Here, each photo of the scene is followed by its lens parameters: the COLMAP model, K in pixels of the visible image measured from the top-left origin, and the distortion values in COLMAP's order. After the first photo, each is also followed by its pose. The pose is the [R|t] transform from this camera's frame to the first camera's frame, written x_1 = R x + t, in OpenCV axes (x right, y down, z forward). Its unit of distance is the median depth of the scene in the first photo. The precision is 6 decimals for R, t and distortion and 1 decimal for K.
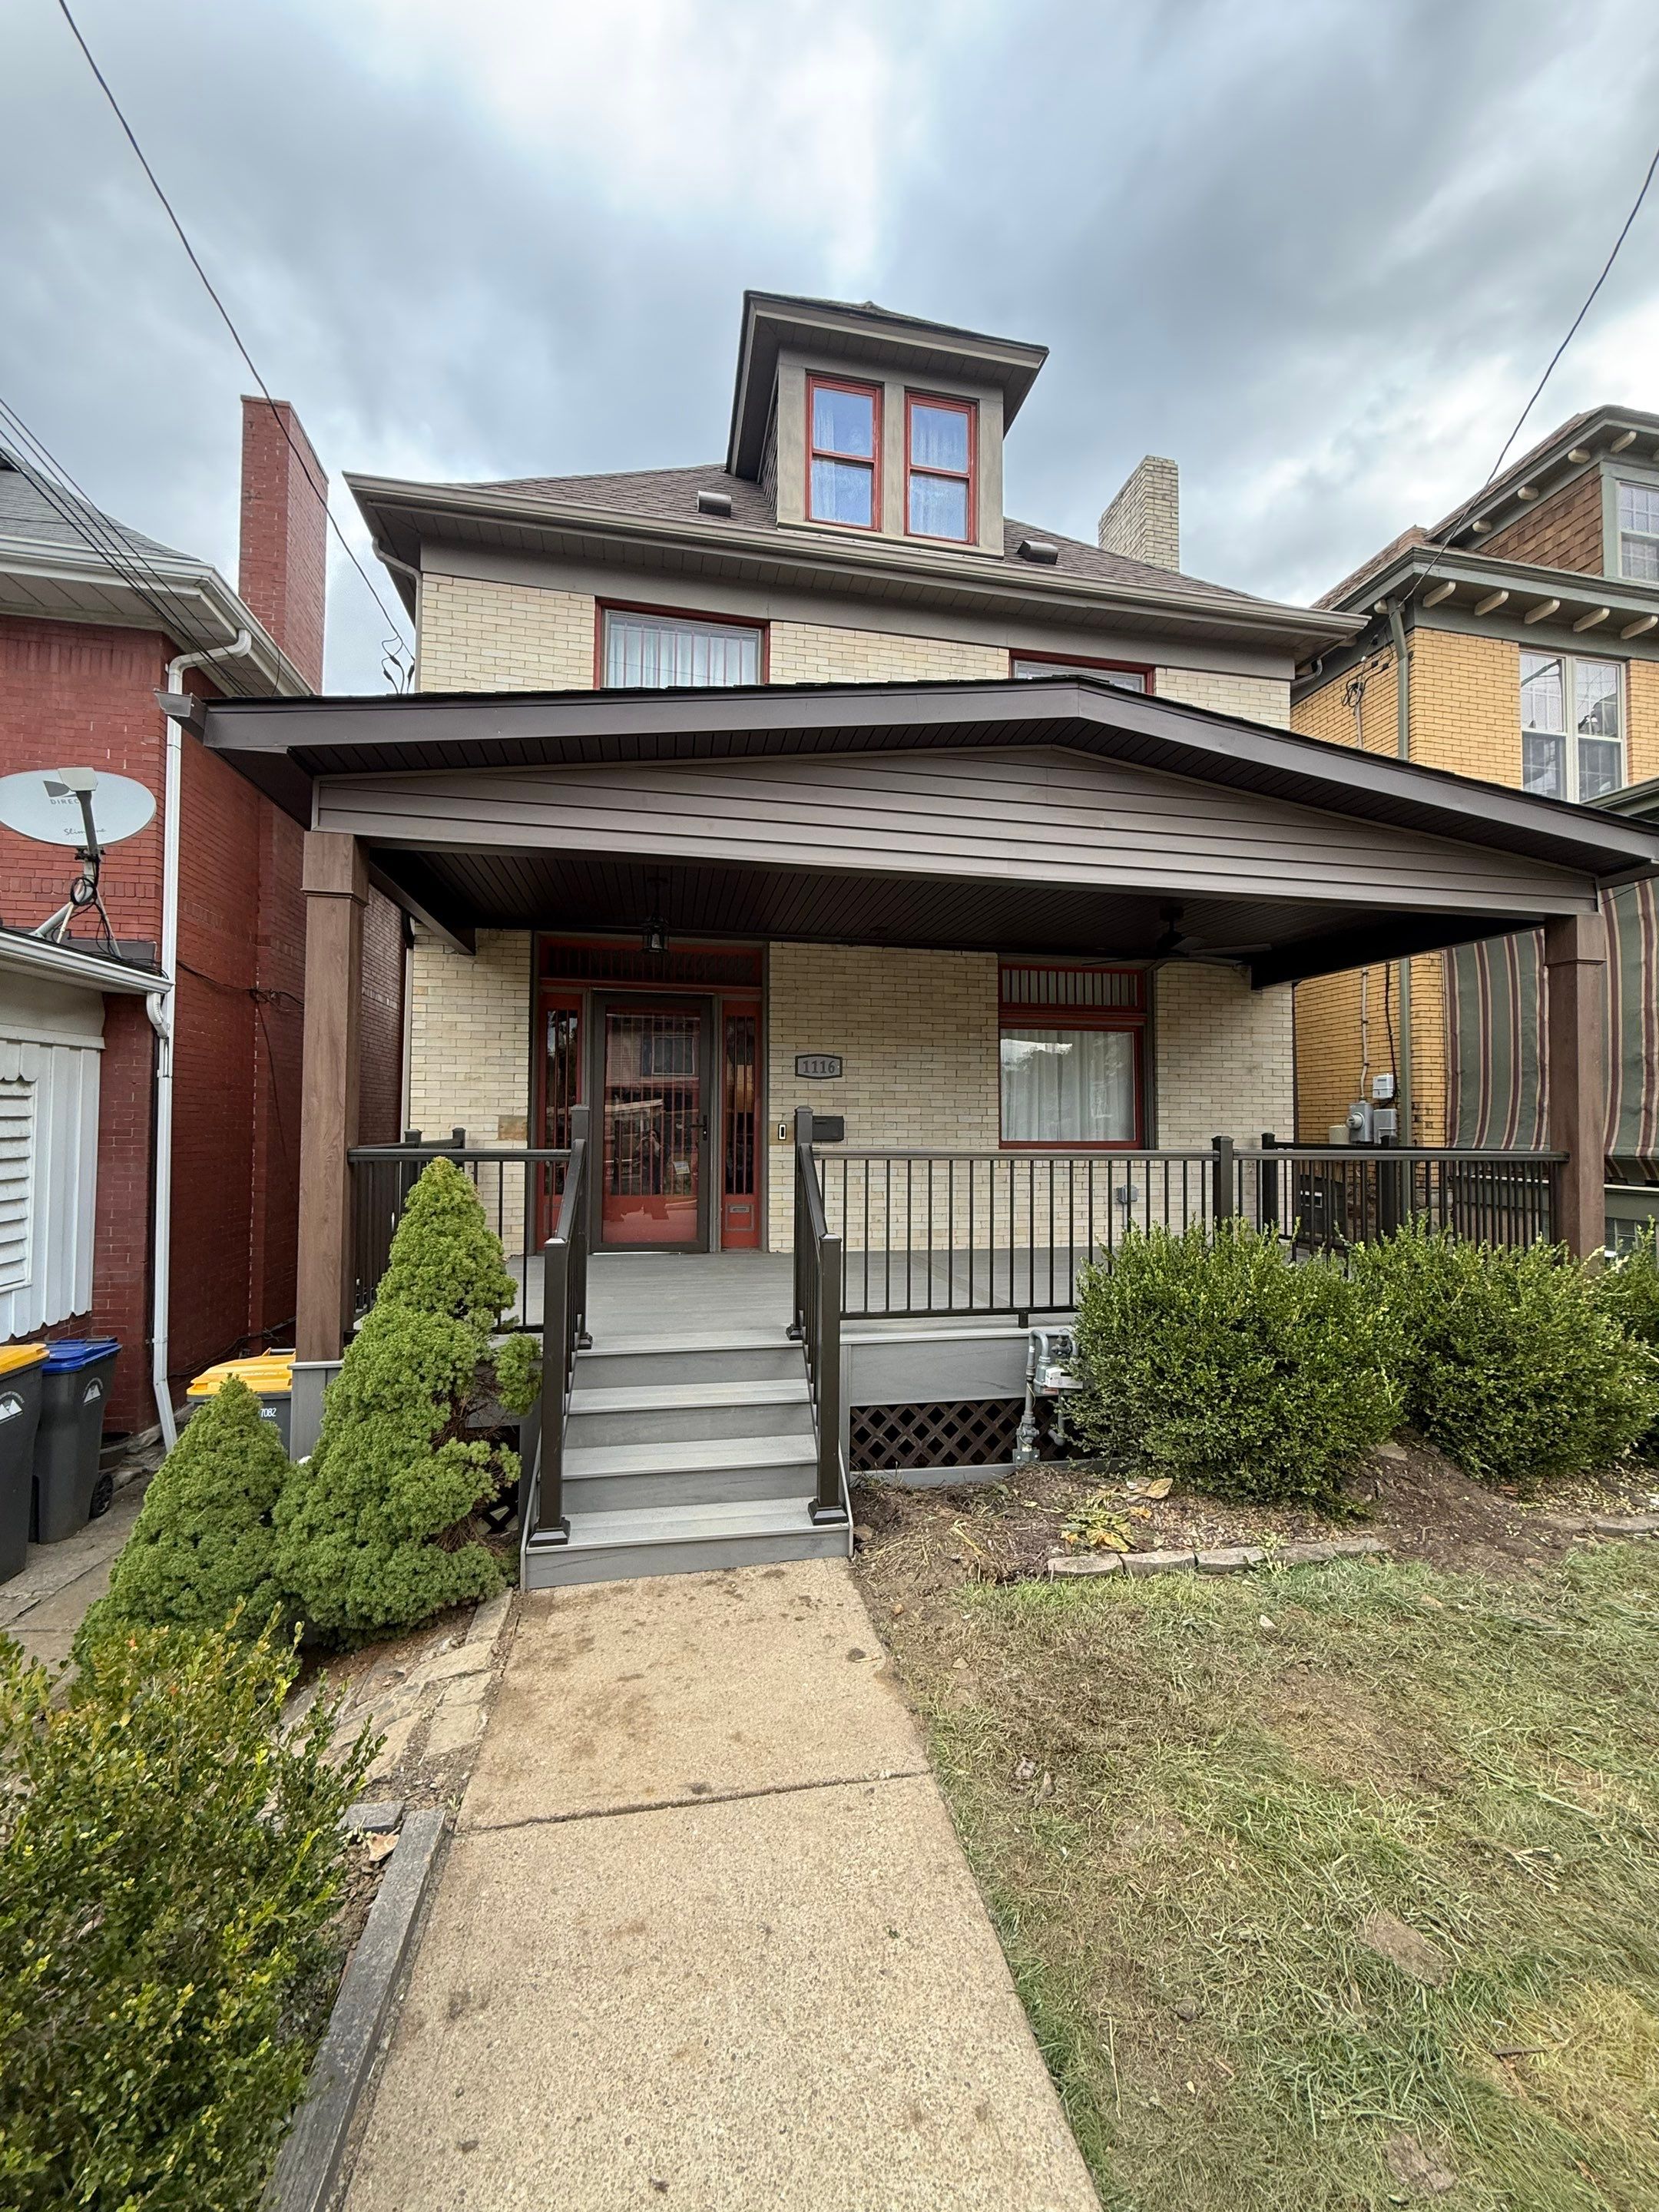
lens RADIAL K [[879.8, 0, 827.8], [0, 879.8, 1098.7], [0, 0, 1]] dist [0.000110, -0.000196]
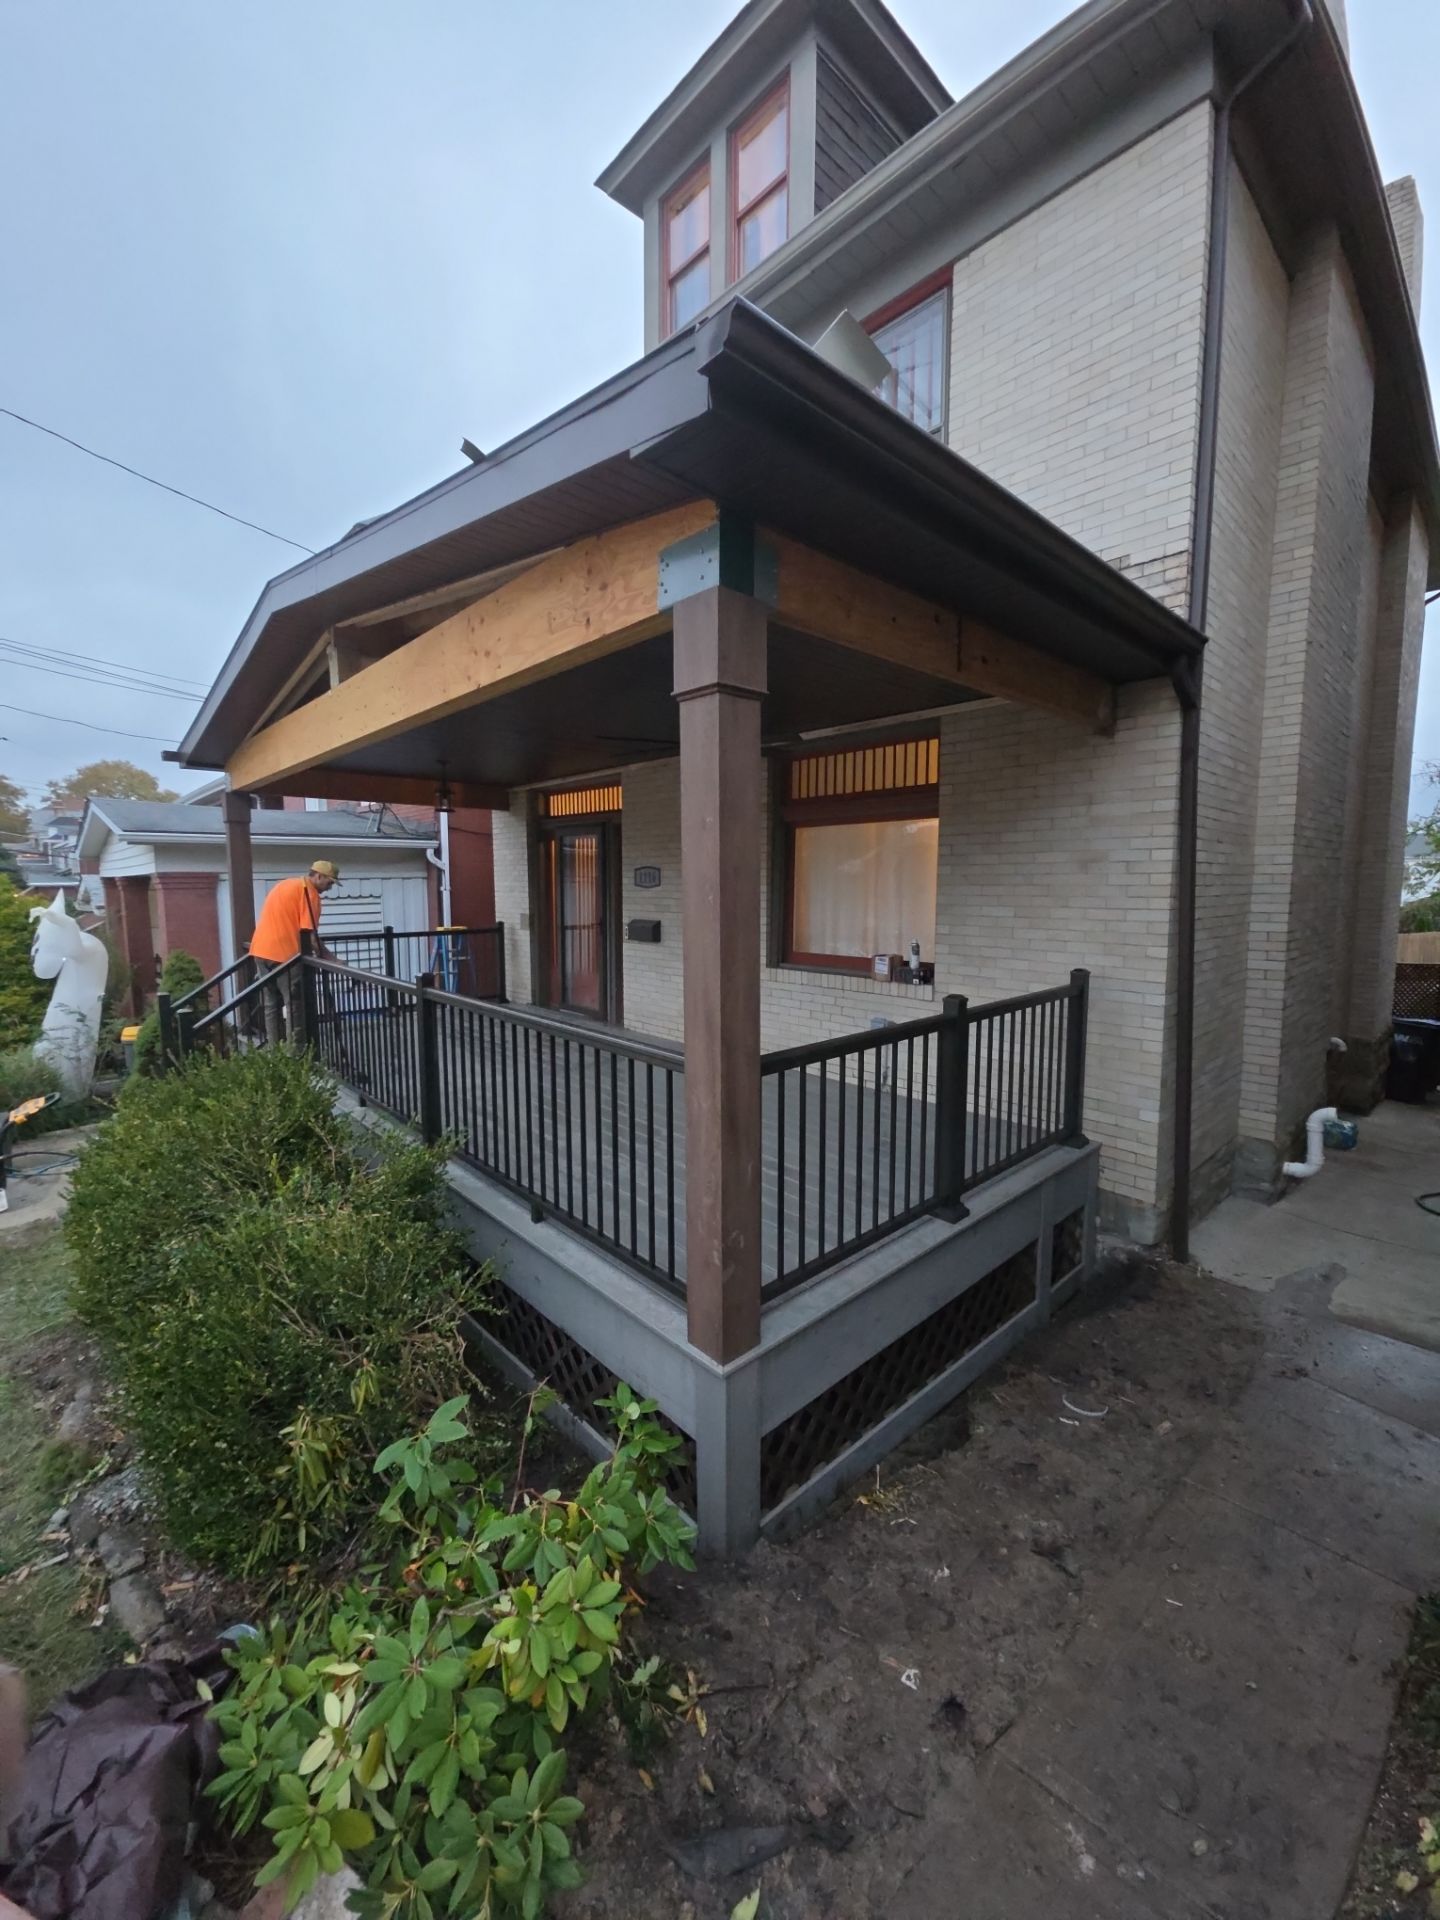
lens RADIAL K [[759.1, 0, 723.6], [0, 759.1, 951.7], [0, 0, 1]] dist [-0.000453, -0.000224]
pose [[0.526425, 0.072767, -0.847102, 0.937325], [0.032135, 0.993916, 0.105348, -0.042196], [0.849614, -0.082679, 0.520884, 0.586511]]
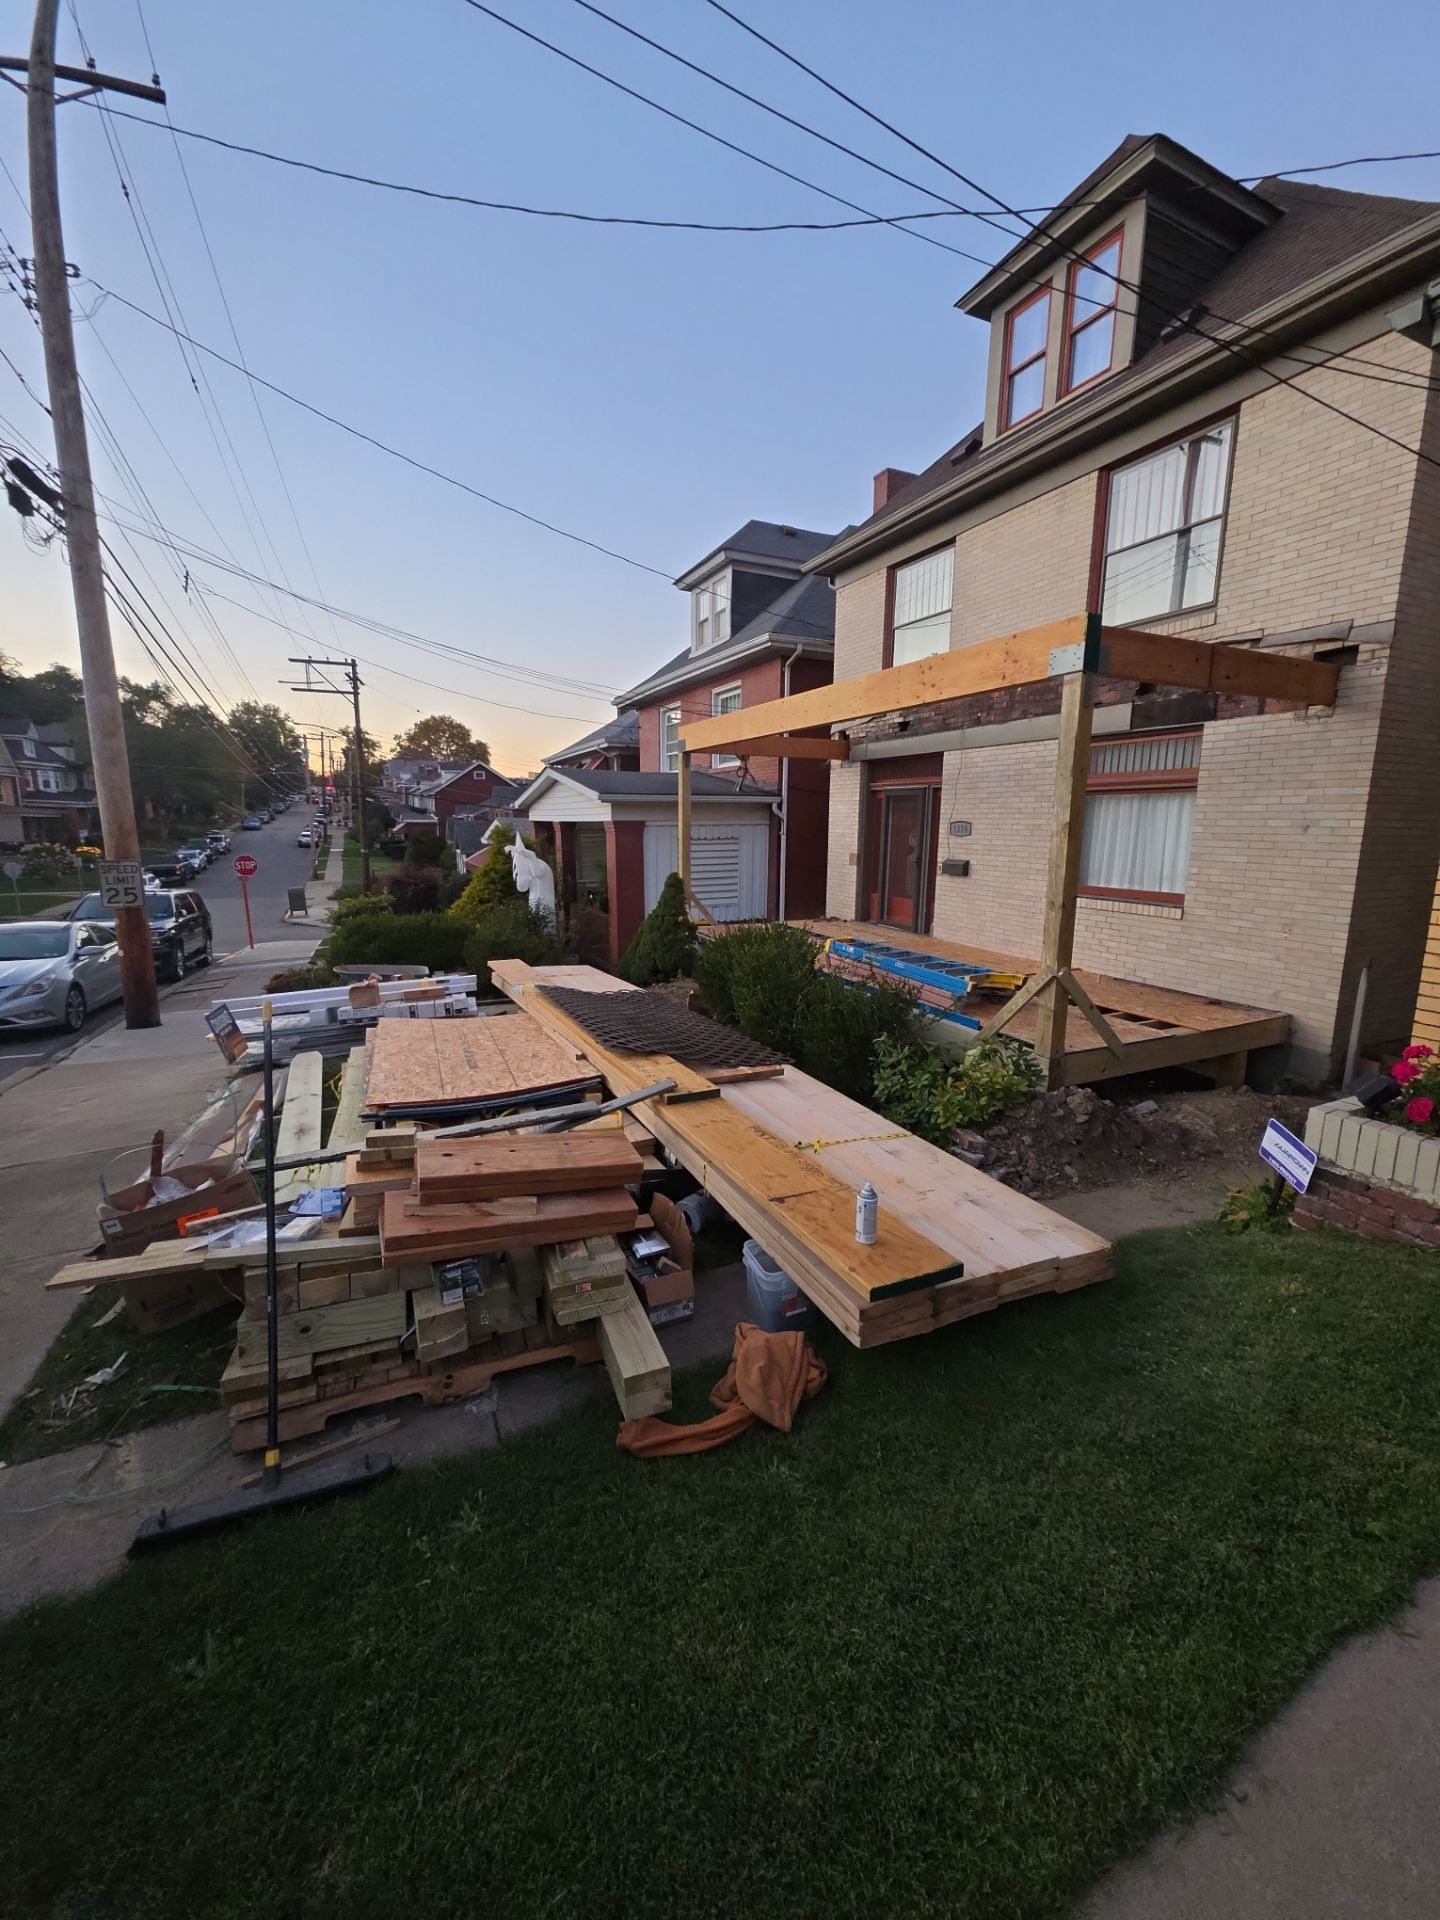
lens RADIAL K [[755.5, 0, 718.3], [0, 755.5, 954.9], [0, 0, 1]] dist [0.001807, -0.004109]
pose [[0.237849, 0.165451, -0.957107, 1.301280], [0.024989, 0.984017, 0.176312, -0.066703], [0.970981, -0.065853, 0.229913, 0.252446]]
